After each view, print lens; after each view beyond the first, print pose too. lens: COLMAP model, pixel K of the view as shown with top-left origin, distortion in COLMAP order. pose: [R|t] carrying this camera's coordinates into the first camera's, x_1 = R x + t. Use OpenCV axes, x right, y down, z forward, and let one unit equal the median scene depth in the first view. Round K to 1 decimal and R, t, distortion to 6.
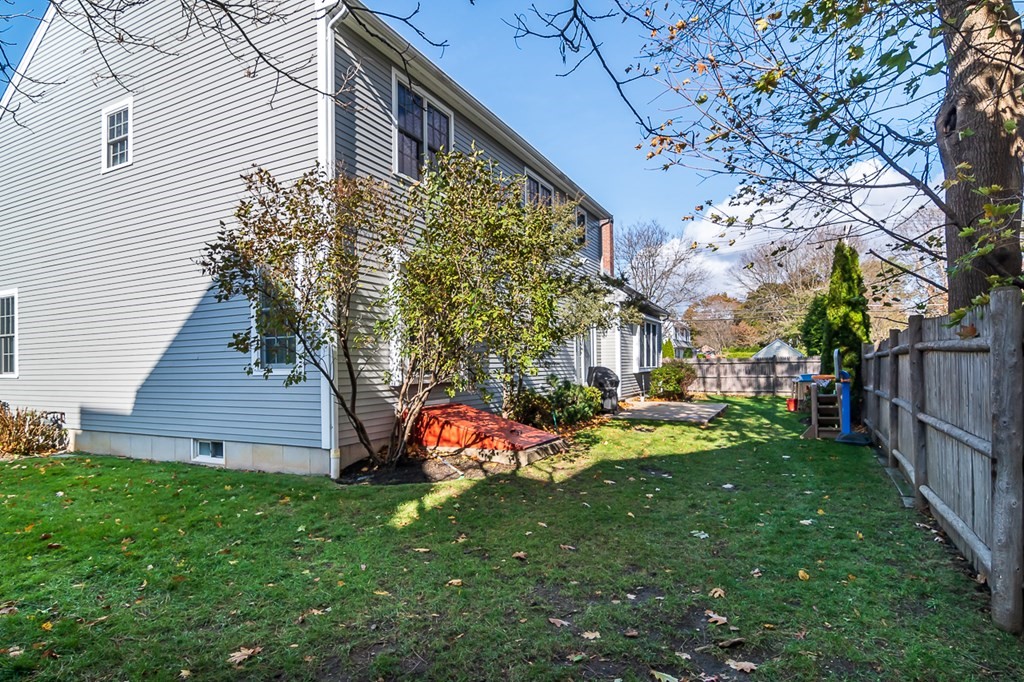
lens RADIAL K [[570.8, 0, 512.0], [0, 570.8, 341.0], [0, 0, 1]] dist [-0.002408, -0.000245]
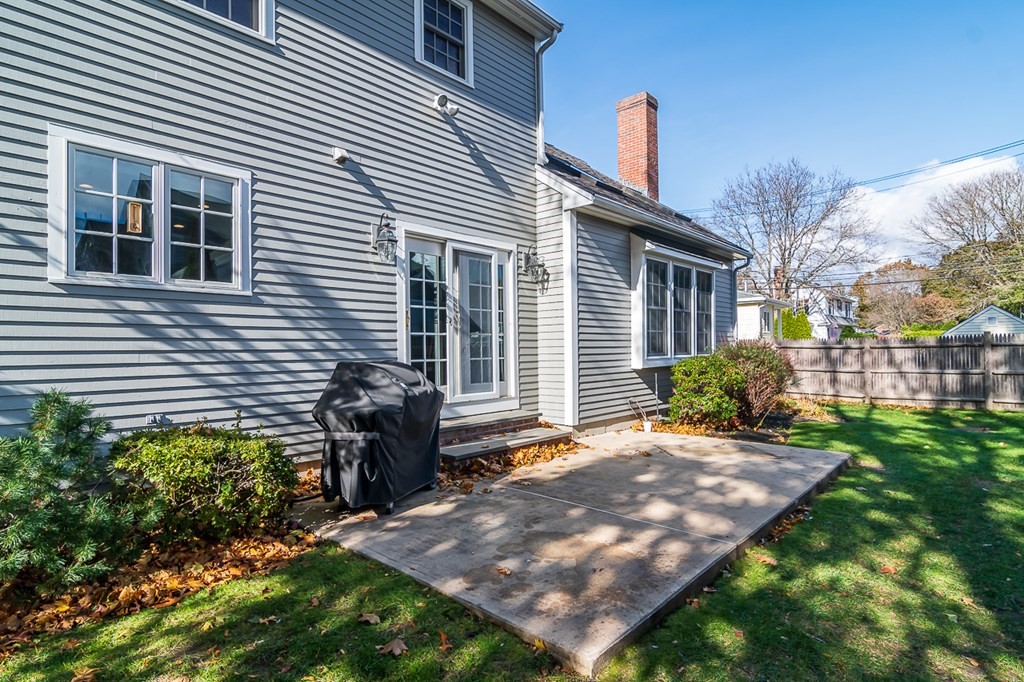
lens RADIAL K [[591.2, 0, 512.0], [0, 591.2, 341.0], [0, 0, 1]] dist [-0.001788, 0.020976]
pose [[0.972125, -0.005038, -0.234410, 0.165897], [0.012175, 0.999505, 0.029009, 0.011778], [0.234148, -0.031054, 0.971705, 0.357478]]
